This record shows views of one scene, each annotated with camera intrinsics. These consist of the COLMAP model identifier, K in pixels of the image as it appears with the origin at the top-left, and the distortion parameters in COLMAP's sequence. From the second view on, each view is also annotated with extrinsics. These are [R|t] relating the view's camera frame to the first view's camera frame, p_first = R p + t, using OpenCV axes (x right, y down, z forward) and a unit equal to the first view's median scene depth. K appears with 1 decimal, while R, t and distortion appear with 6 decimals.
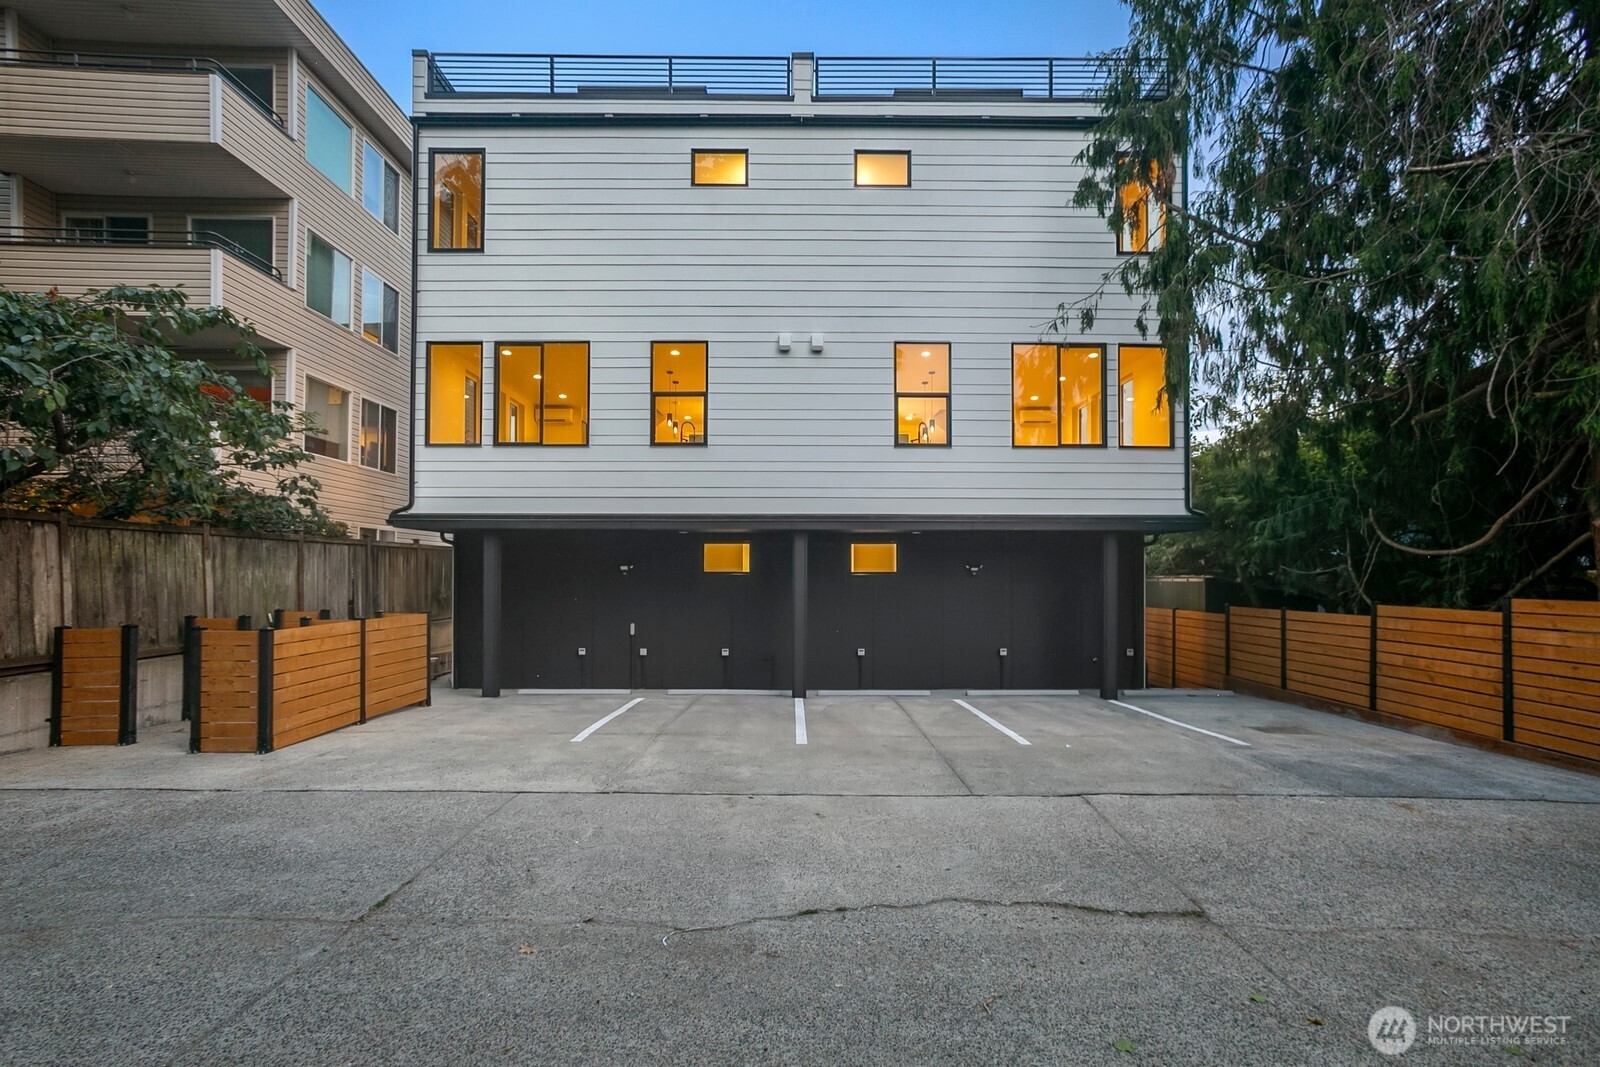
lens RADIAL K [[769.1, 0, 783.1], [0, 769.1, 563.1], [0, 0, 1]] dist [-0.041893, 0.044267]
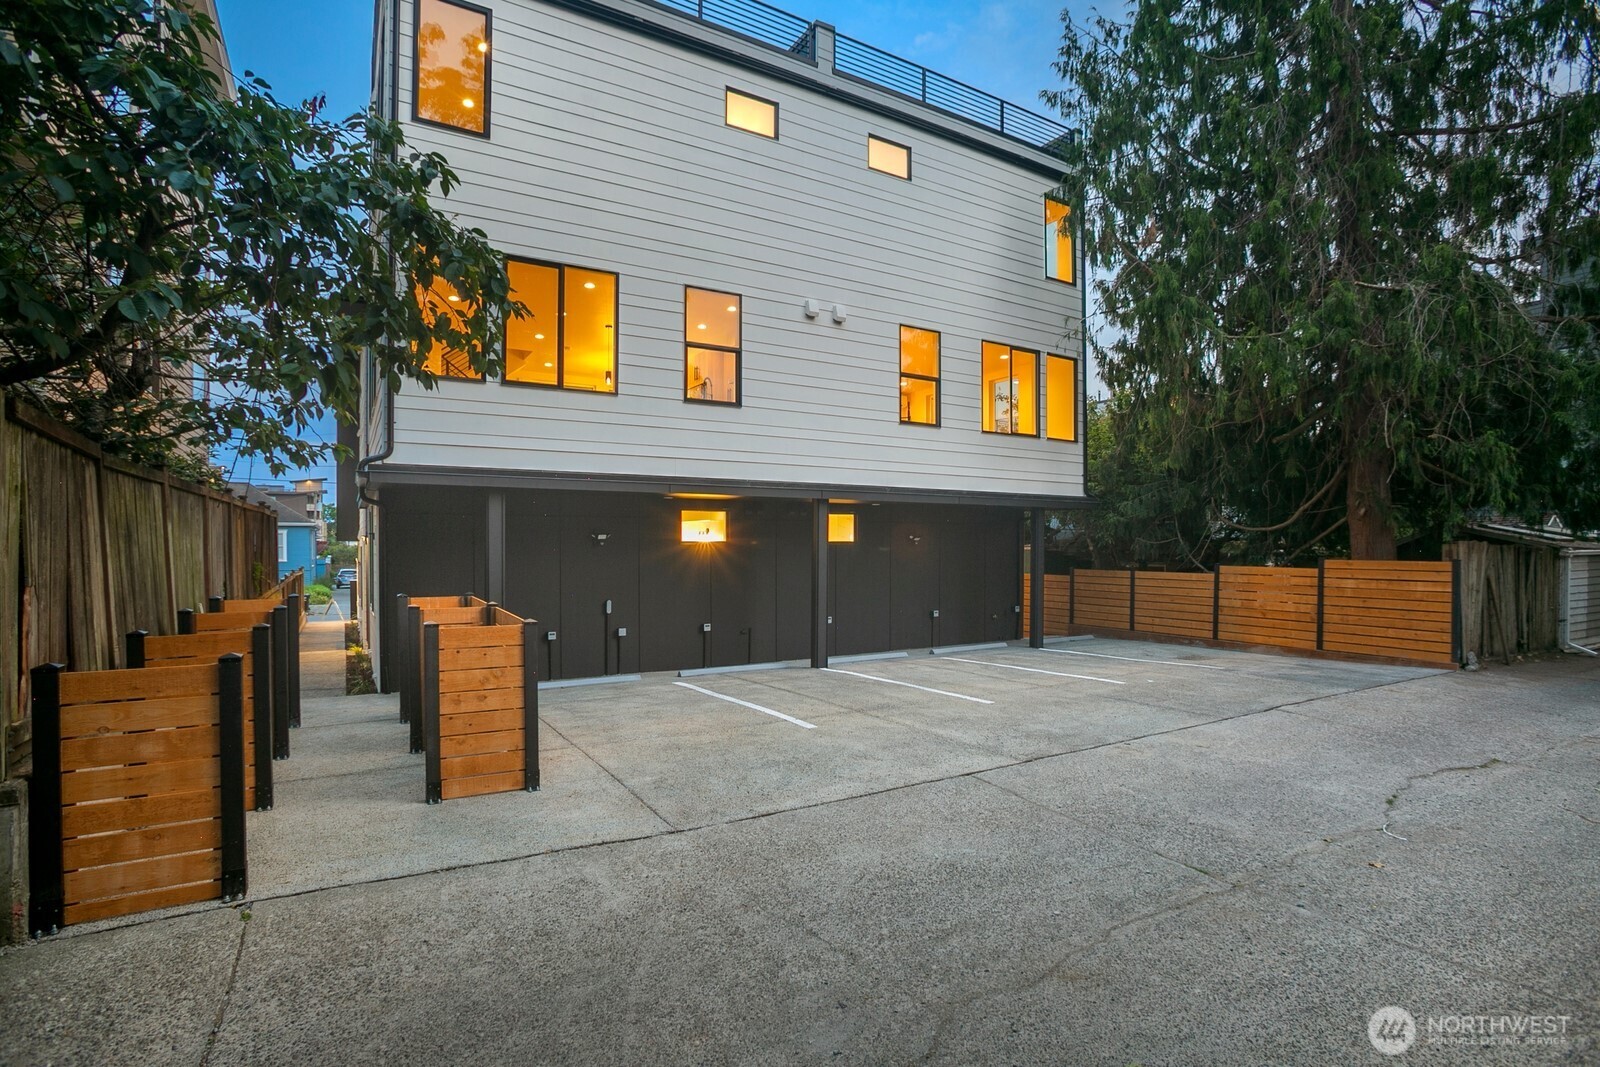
lens RADIAL K [[794.2, 0, 790.3], [0, 794.2, 545.0], [0, 0, 1]] dist [-0.067266, 0.046857]
pose [[0.854117, -0.002369, 0.520075, -0.656126], [-0.006725, 0.999856, 0.015600, -0.000470], [-0.520037, -0.016822, 0.853978, 0.173671]]
